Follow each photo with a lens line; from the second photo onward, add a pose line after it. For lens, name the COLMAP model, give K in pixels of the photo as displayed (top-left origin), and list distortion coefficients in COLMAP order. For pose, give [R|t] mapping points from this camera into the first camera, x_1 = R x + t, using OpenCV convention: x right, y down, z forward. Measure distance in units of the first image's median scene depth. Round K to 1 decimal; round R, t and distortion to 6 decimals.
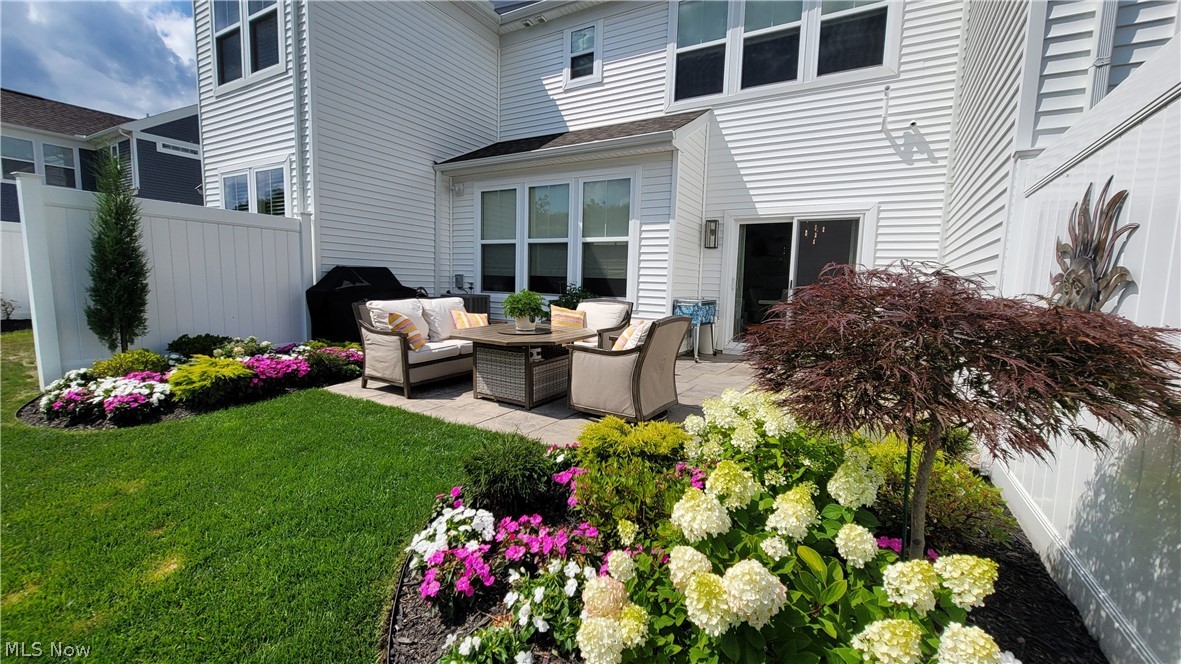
lens RADIAL K [[480.2, 0, 593.6], [0, 480.2, 335.7], [0, 0, 1]] dist [-0.000692, 0.000159]
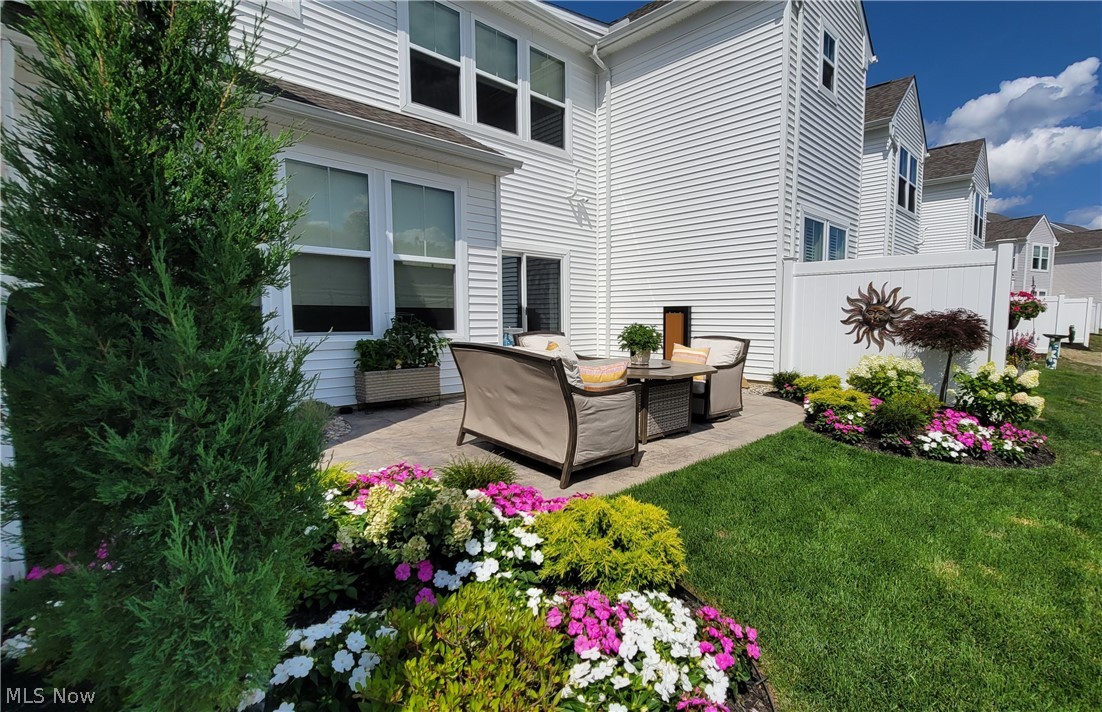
lens RADIAL K [[514.9, 0, 617.9], [0, 514.9, 361.6], [0, 0, 1]] dist [-0.000400, -0.000541]
pose [[0.220547, -0.122739, 0.967623, -0.780712], [0.093232, 0.990161, 0.104348, -0.089875], [-0.970910, 0.067200, 0.229821, 0.491932]]
